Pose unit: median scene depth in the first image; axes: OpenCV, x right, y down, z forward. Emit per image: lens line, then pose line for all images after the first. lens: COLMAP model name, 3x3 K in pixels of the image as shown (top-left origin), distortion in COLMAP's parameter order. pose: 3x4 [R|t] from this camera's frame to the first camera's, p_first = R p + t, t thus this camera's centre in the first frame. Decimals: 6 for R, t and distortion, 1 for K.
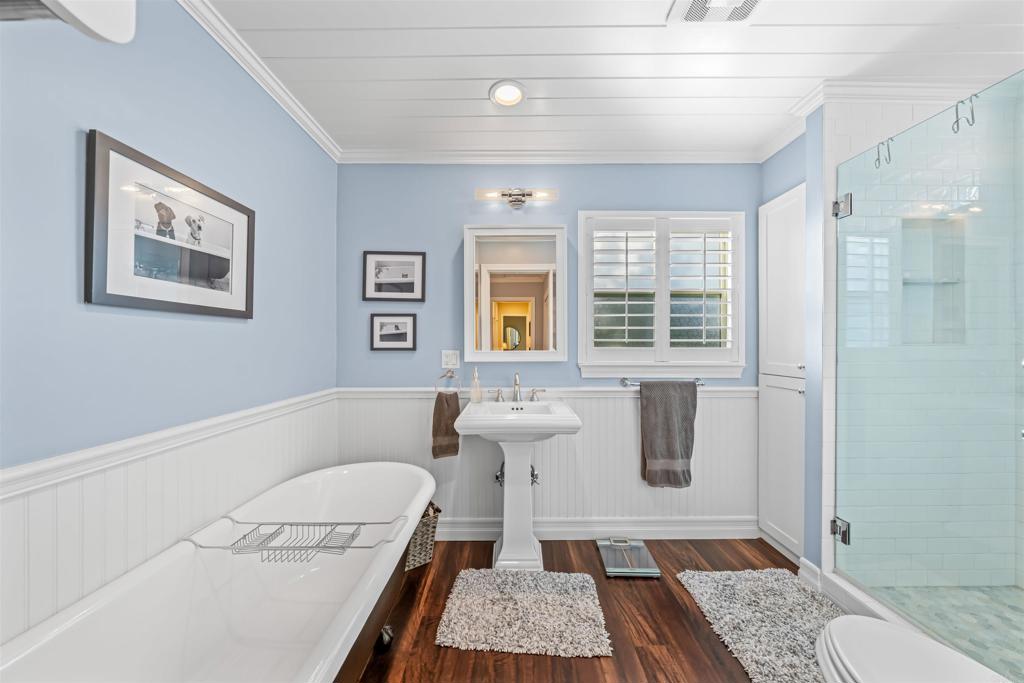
lens RADIAL K [[350.2, 0, 512.0], [0, 350.2, 341.5], [0, 0, 1]] dist [-0.000003, 0.000022]
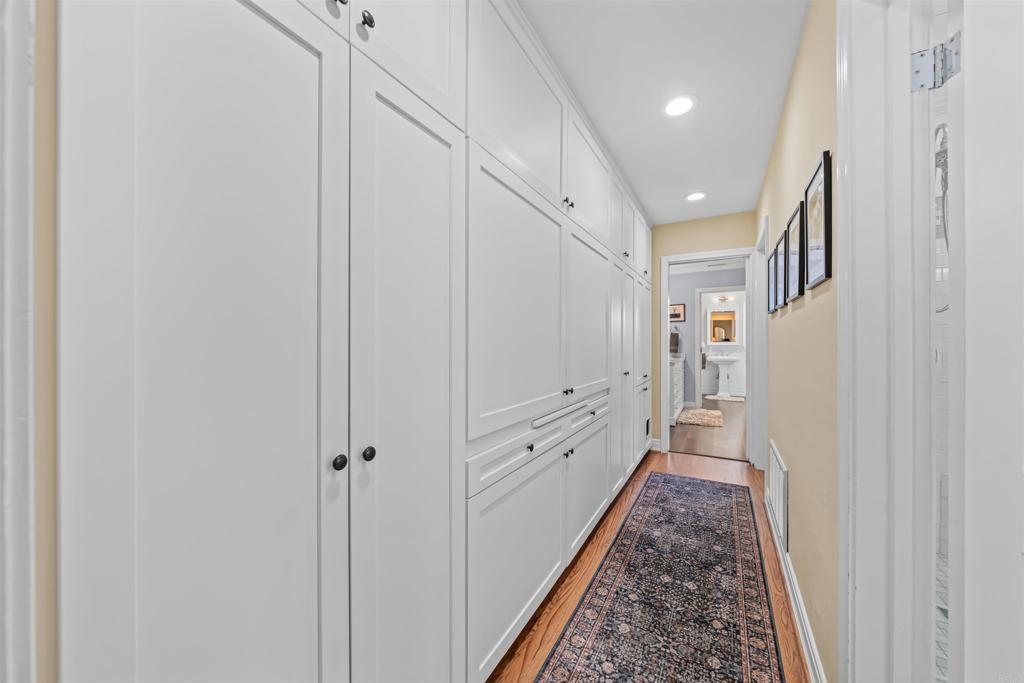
lens RADIAL K [[350.2, 0, 512.0], [0, 350.2, 341.5], [0, 0, 1]] dist [-0.000003, 0.000022]
pose [[0.863513, -0.001547, -0.504325, -0.045205], [0.011543, 0.999794, 0.016697, -0.065518], [0.504195, -0.020239, 0.863352, -3.232031]]
